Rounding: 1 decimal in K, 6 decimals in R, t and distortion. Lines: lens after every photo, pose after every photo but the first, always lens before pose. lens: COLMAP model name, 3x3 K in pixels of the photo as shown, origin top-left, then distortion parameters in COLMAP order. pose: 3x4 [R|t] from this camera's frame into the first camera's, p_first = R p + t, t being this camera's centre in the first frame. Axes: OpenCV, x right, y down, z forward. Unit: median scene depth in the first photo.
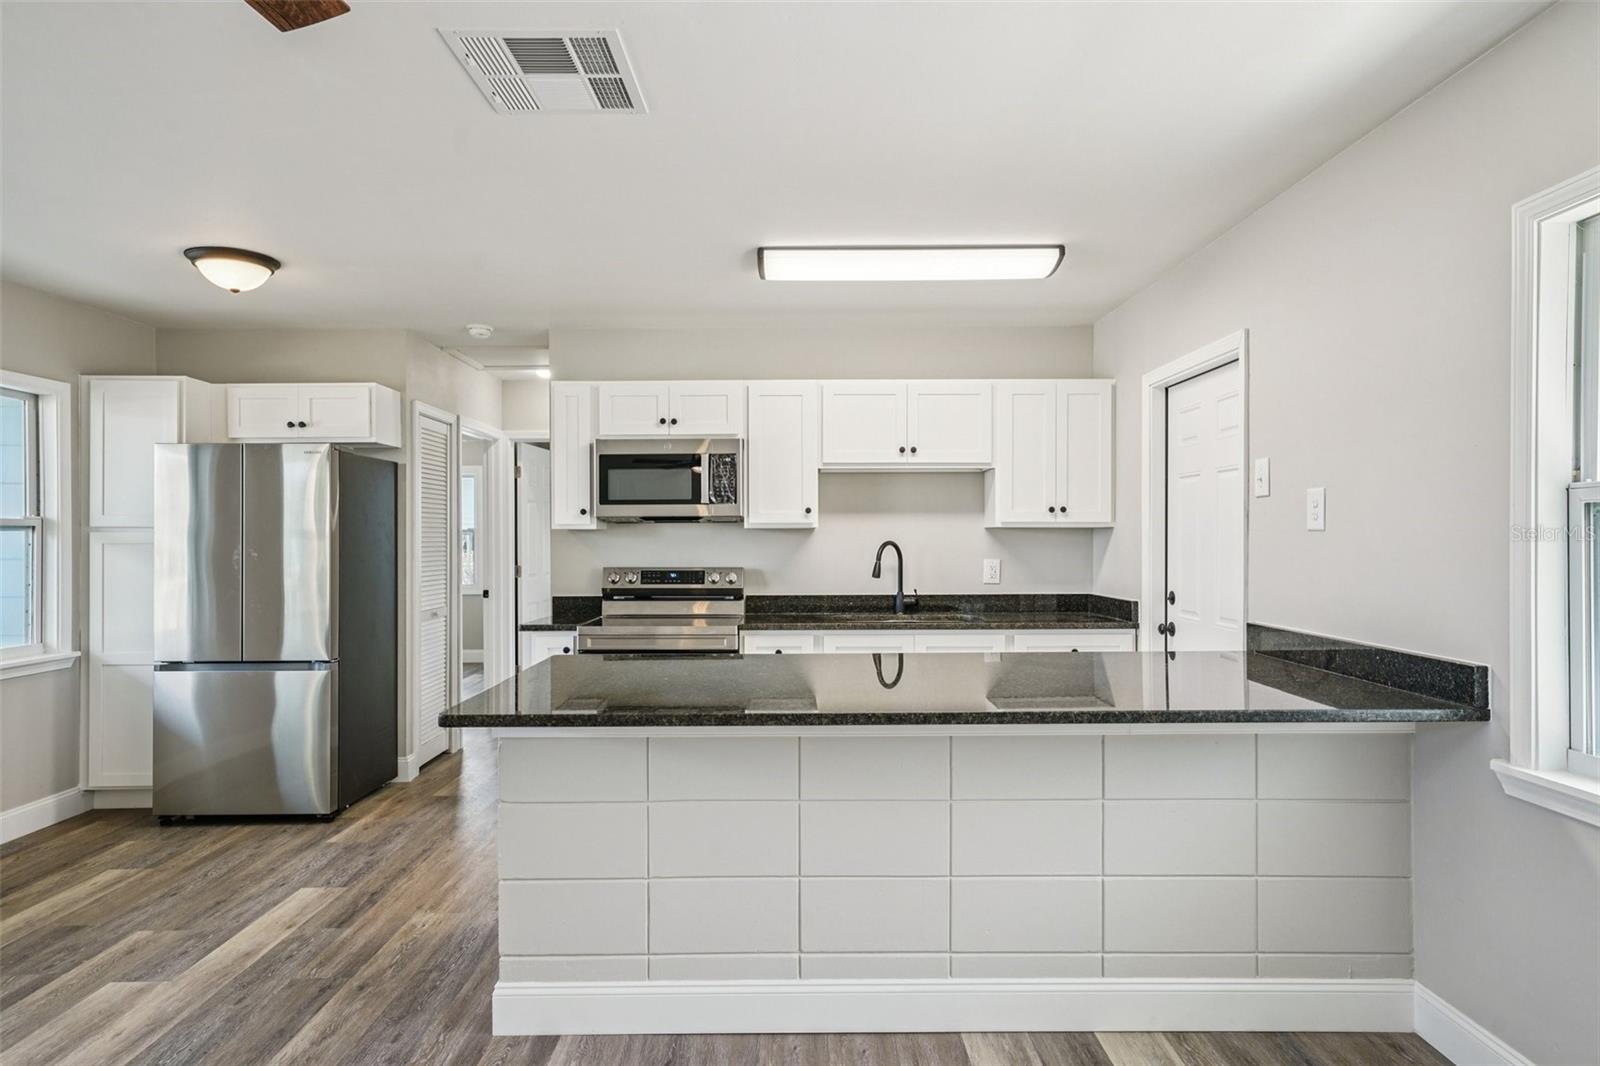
lens RADIAL K [[887.8, 0, 801.5], [0, 887.8, 538.8], [0, 0, 1]] dist [0.003950, 0.008191]
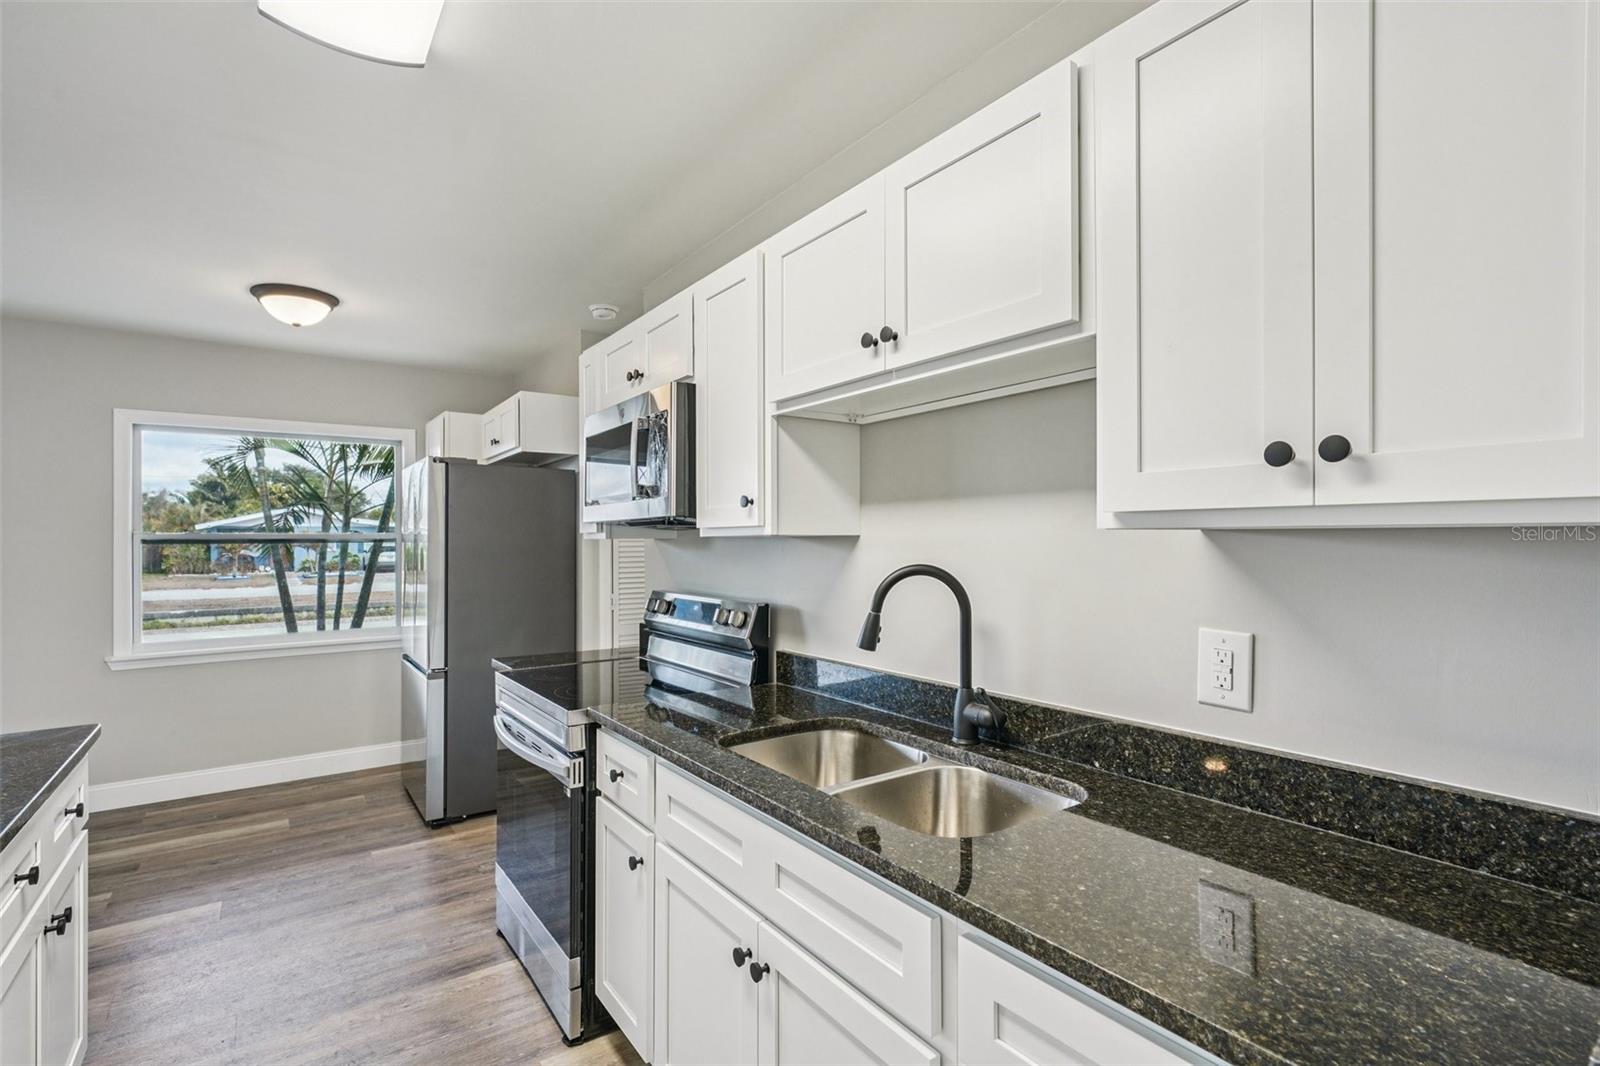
lens RADIAL K [[749.1, 0, 783.5], [0, 749.1, 535.5], [0, 0, 1]] dist [0.001878, 0.000281]
pose [[0.570177, -0.006253, -0.821498, 0.371896], [0.004599, 0.999980, -0.004420, -0.010361], [0.821509, -0.001257, 0.570194, 0.774134]]
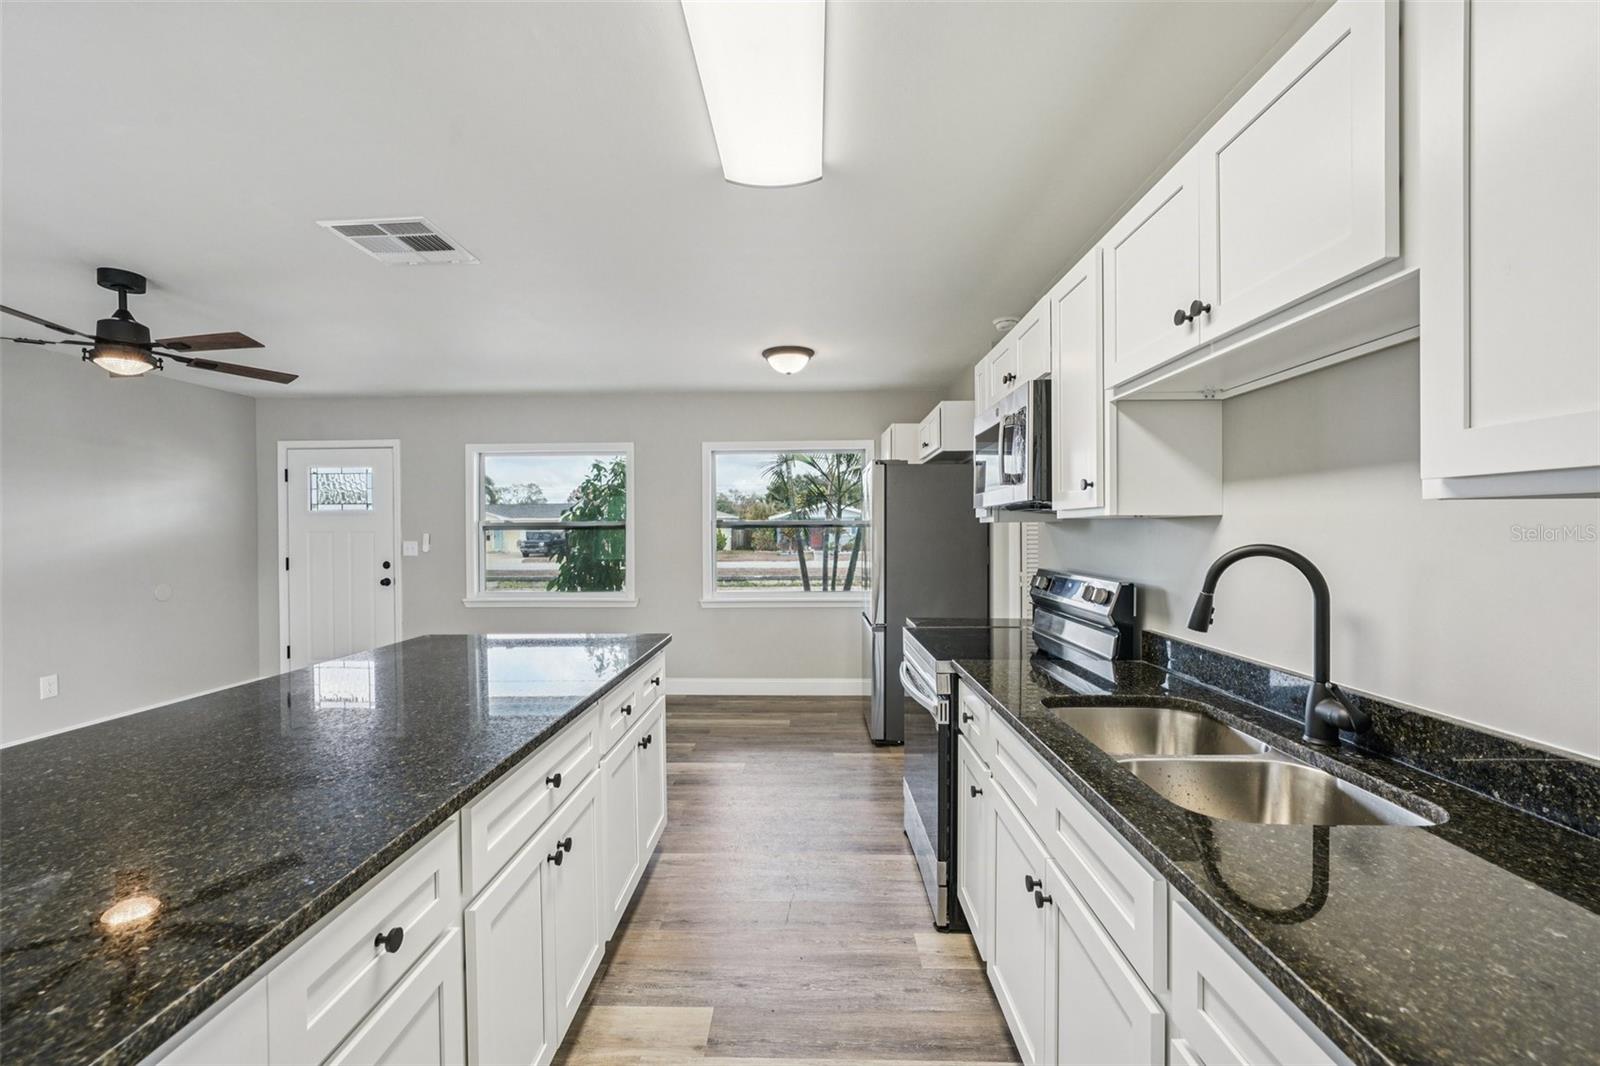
lens RADIAL K [[661.8, 0, 781.5], [0, 661.8, 530.0], [0, 0, 1]] dist [-0.005240, 0.000837]
pose [[-0.045683, 0.002264, -0.998953, 0.421534], [0.004104, 0.999989, 0.002078, -0.005486], [0.998948, -0.004005, -0.045692, 0.833265]]
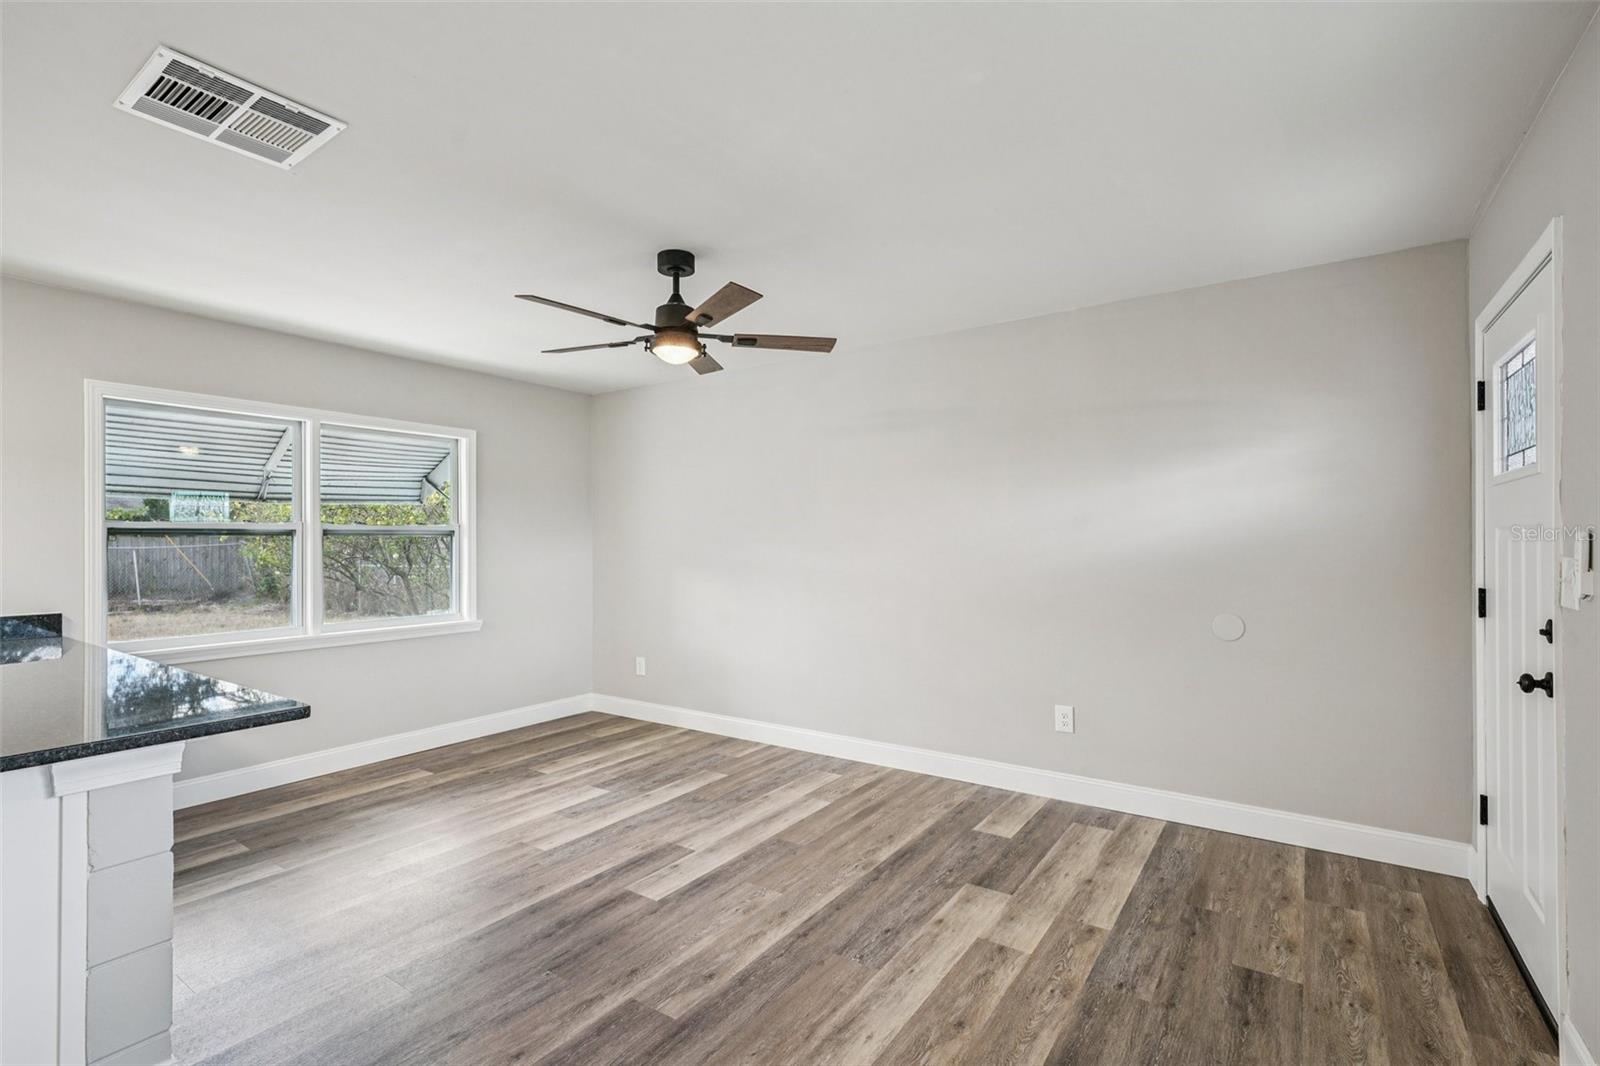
lens RADIAL K [[749.1, 0, 792.0], [0, 749.1, 537.6], [0, 0, 1]] dist [0.001878, 0.000281]
pose [[-0.812957, 0.009743, 0.582242, -0.663179], [0.009212, 0.999950, -0.003871, 0.002676], [-0.582251, 0.002216, -0.813006, 0.656541]]
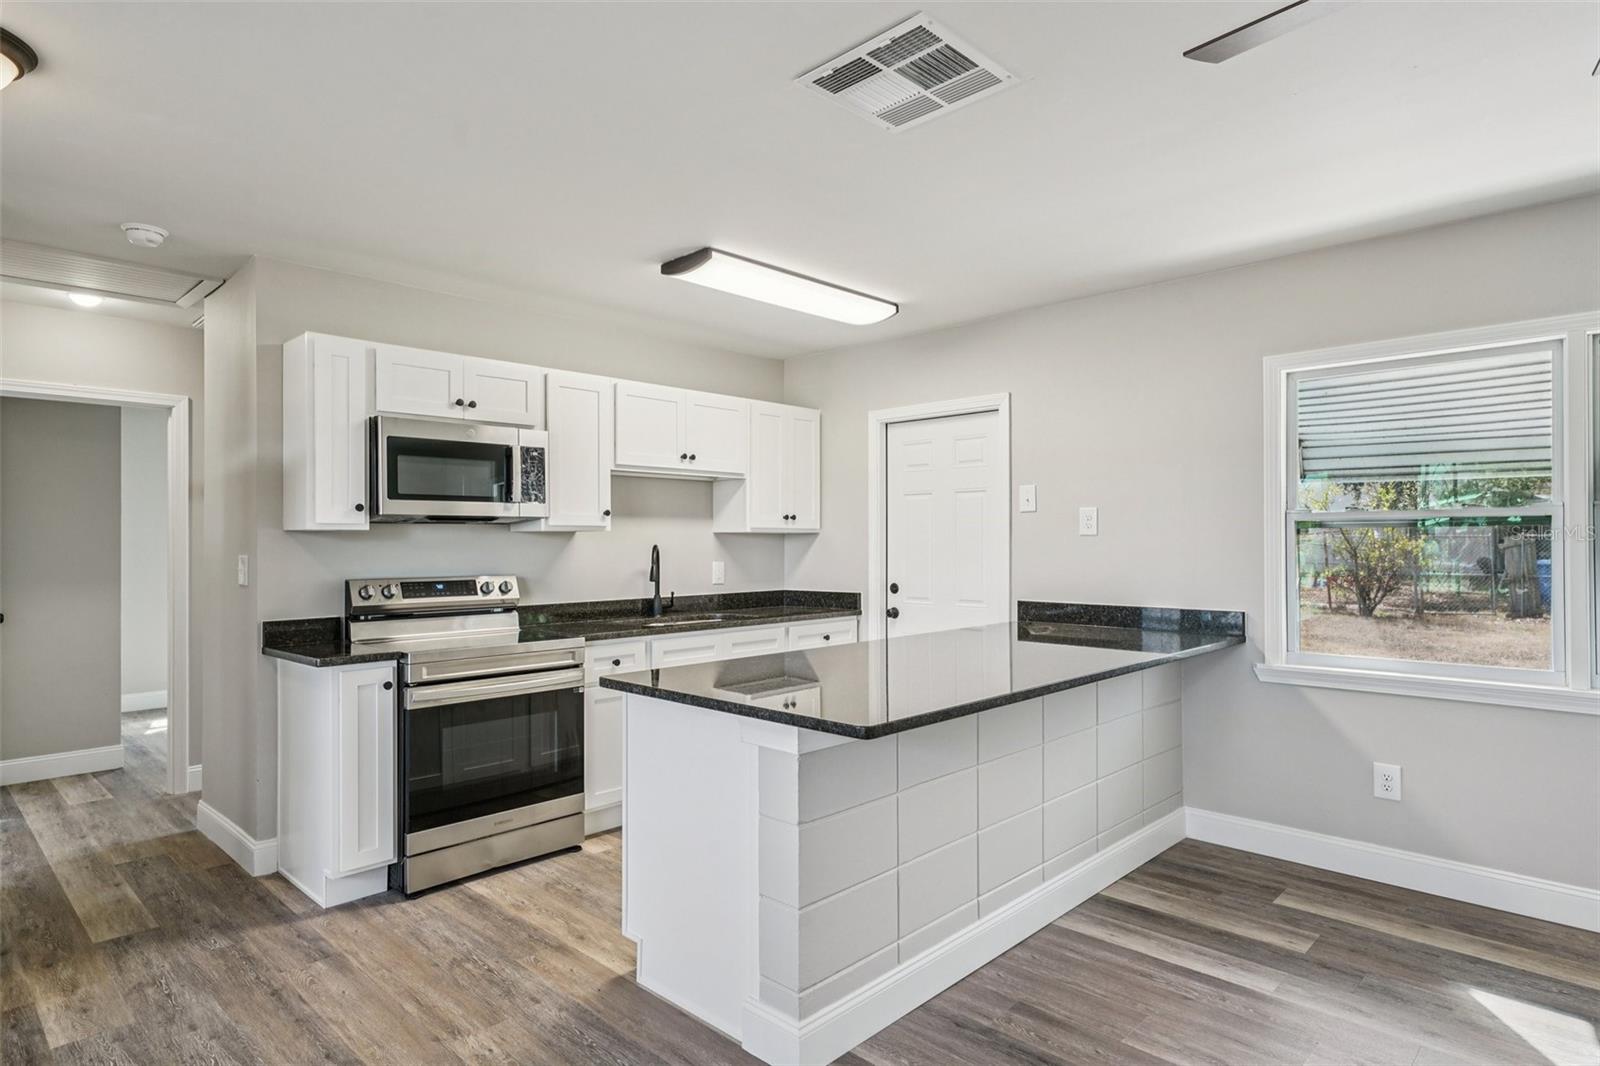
lens RADIAL K [[887.8, 0, 796.1], [0, 887.8, 534.0], [0, 0, 1]] dist [0.003950, 0.008191]
pose [[0.701092, 0.006643, 0.713040, -0.529195], [0.002389, 0.999929, -0.011665, 0.002521], [-0.713067, 0.009882, 0.701026, 0.185571]]
